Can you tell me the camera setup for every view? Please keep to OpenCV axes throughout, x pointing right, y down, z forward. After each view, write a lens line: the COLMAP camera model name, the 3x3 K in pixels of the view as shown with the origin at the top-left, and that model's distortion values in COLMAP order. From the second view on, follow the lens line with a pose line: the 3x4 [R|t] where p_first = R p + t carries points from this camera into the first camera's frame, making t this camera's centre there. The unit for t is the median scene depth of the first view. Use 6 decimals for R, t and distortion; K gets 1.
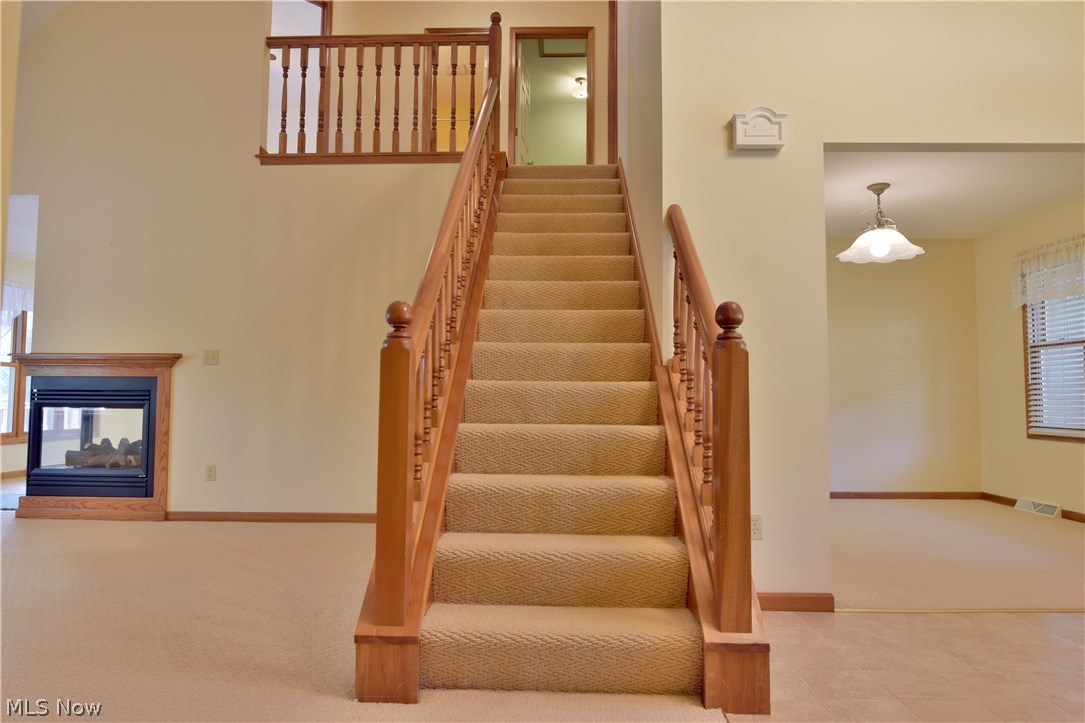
lens RADIAL K [[658.3, 0, 535.2], [0, 658.3, 364.1], [0, 0, 1]] dist [-0.014840, -0.003601]
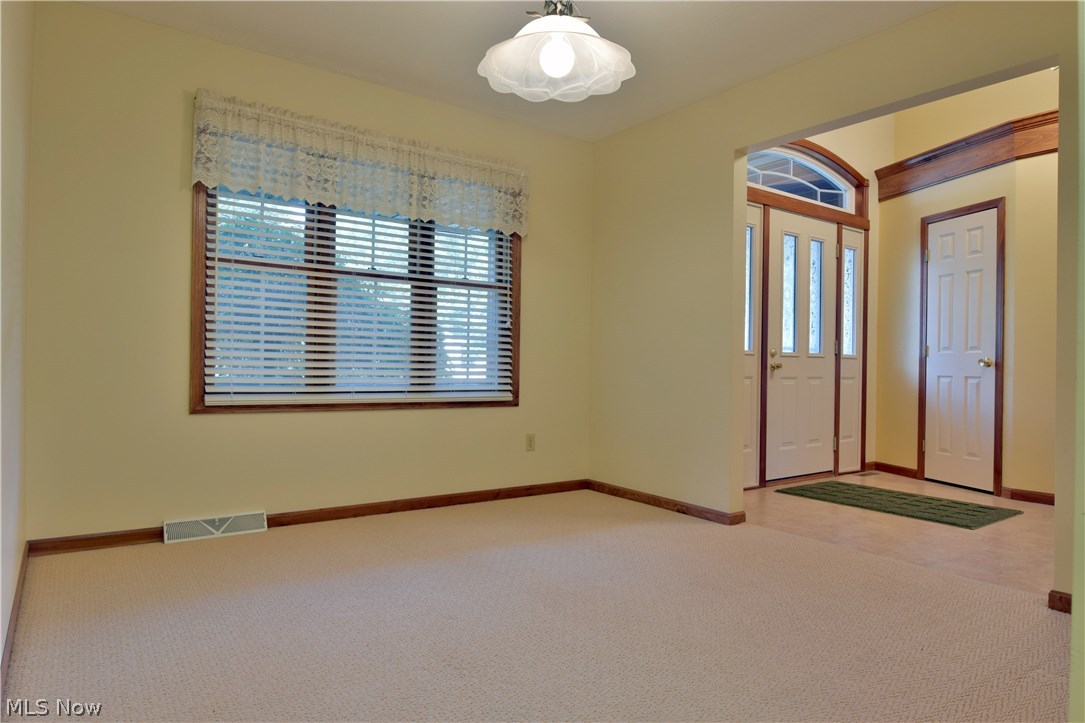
lens RADIAL K [[658.3, 0, 542.6], [0, 658.3, 363.2], [0, 0, 1]] dist [-0.014840, -0.003601]
pose [[-0.612965, -0.014930, 0.789969, 0.125263], [-0.064189, 0.997458, -0.030955, 0.079449], [-0.787498, -0.069681, -0.612365, 1.323113]]
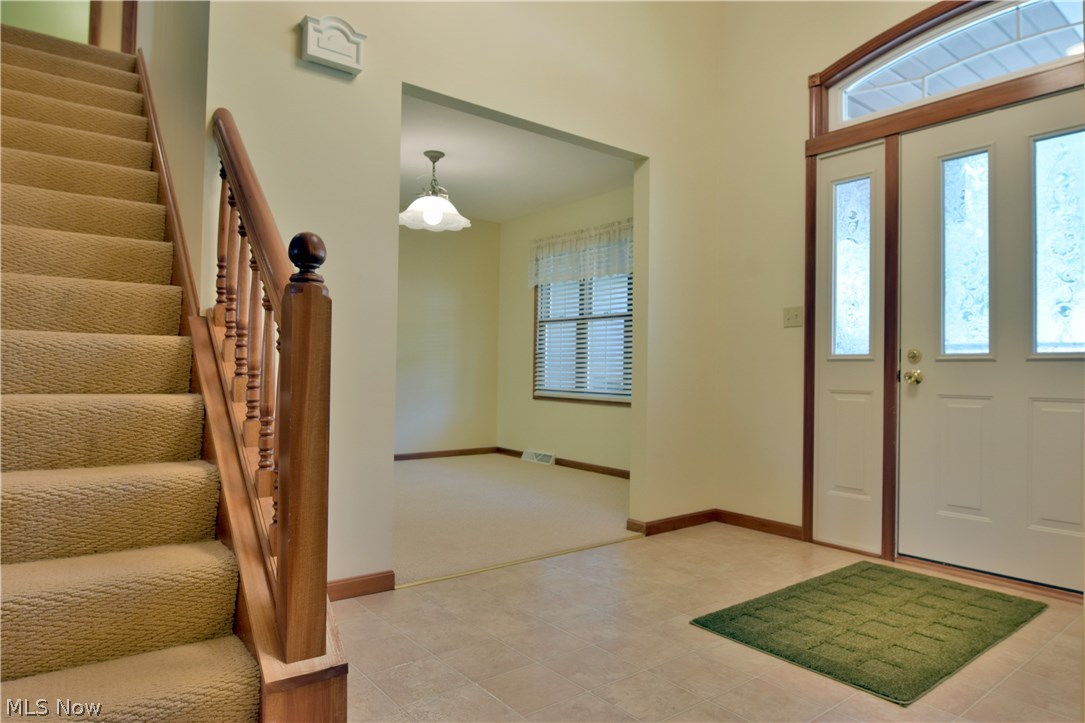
lens RADIAL K [[658.3, 0, 541.0], [0, 658.3, 361.1], [0, 0, 1]] dist [-0.014840, -0.003601]
pose [[0.767898, 0.015288, 0.640389, 0.007069], [-0.046702, 0.998391, 0.032165, 0.007369], [-0.638867, -0.054607, 0.767377, 0.100863]]
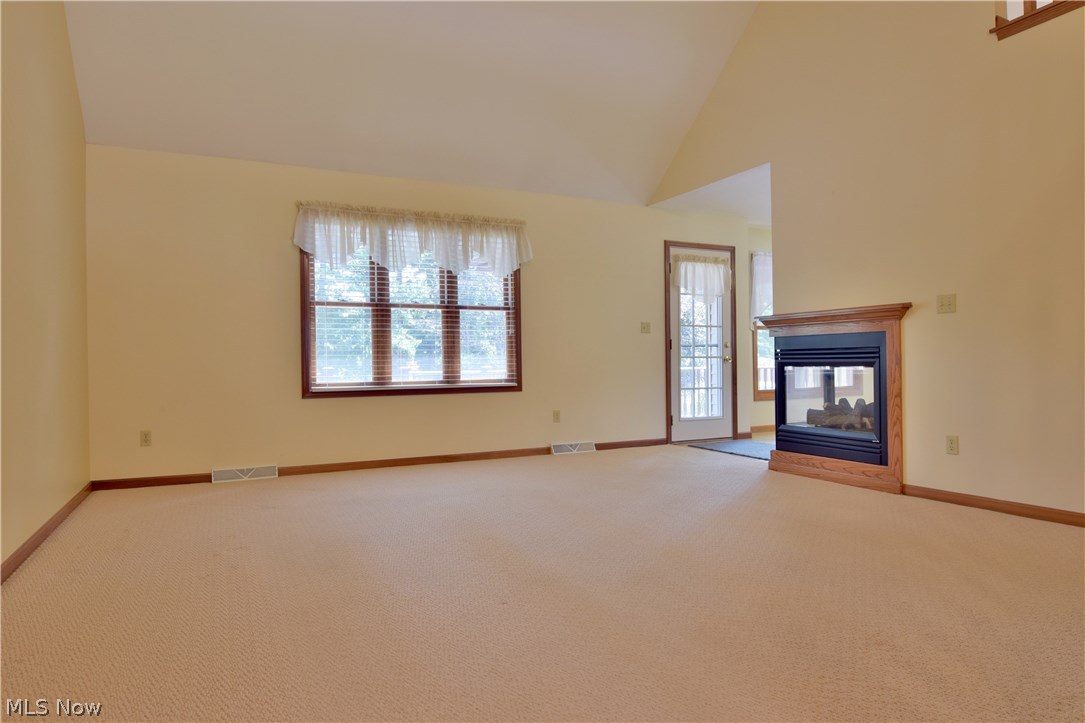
lens RADIAL K [[658.3, 0, 547.8], [0, 658.3, 361.9], [0, 0, 1]] dist [-0.014840, -0.003601]
pose [[0.473797, -0.011291, -0.880562, -0.015164], [0.065966, 0.997564, 0.022702, 0.011464], [0.878160, -0.068843, 0.473388, 0.188159]]
